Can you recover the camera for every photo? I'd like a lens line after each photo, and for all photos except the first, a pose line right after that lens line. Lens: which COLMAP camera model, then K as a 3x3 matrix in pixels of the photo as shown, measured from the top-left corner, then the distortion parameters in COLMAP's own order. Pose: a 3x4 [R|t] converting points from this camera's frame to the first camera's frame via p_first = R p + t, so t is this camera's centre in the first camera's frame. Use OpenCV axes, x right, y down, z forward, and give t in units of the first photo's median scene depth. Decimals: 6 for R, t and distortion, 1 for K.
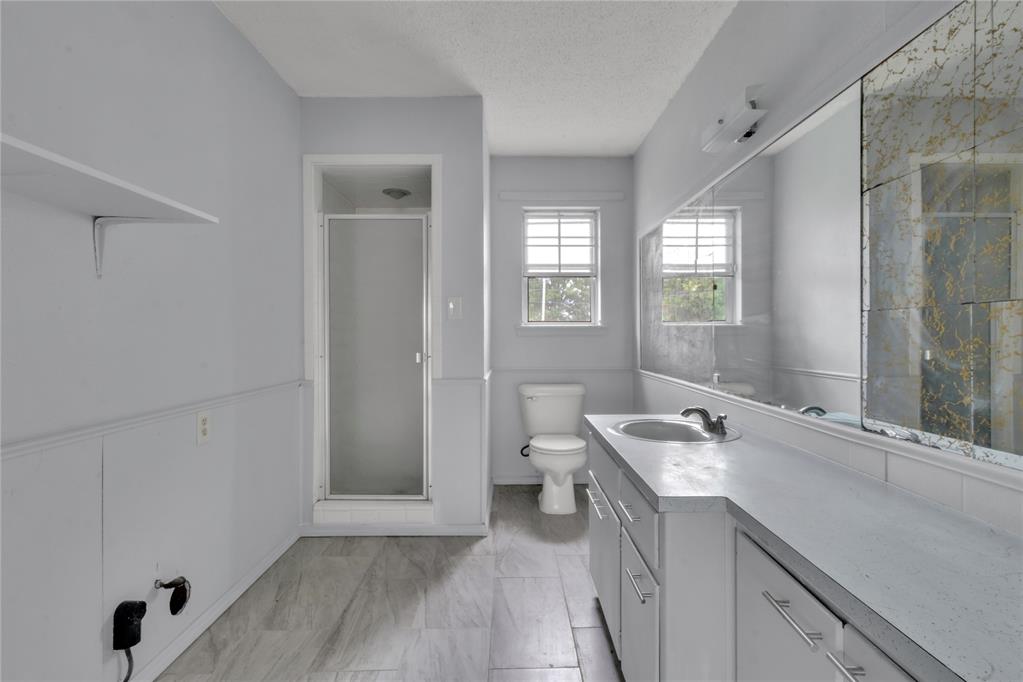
lens RADIAL K [[473.6, 0, 517.7], [0, 473.6, 335.9], [0, 0, 1]] dist [0.002156, 0.000408]
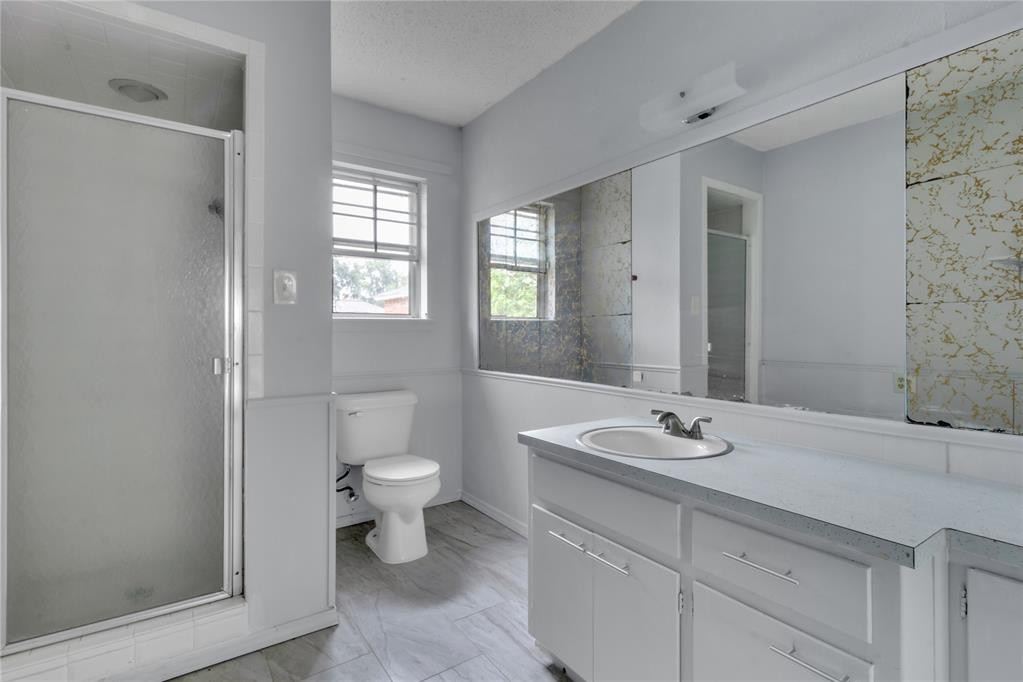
lens RADIAL K [[479.1, 0, 510.9], [0, 479.1, 331.9], [0, 0, 1]] dist [-0.000250, 0.000210]
pose [[0.830995, 0.001726, 0.556277, -0.208370], [0.000153, 0.999994, -0.003332, 0.003765], [-0.556280, 0.002855, 0.830990, 0.246404]]
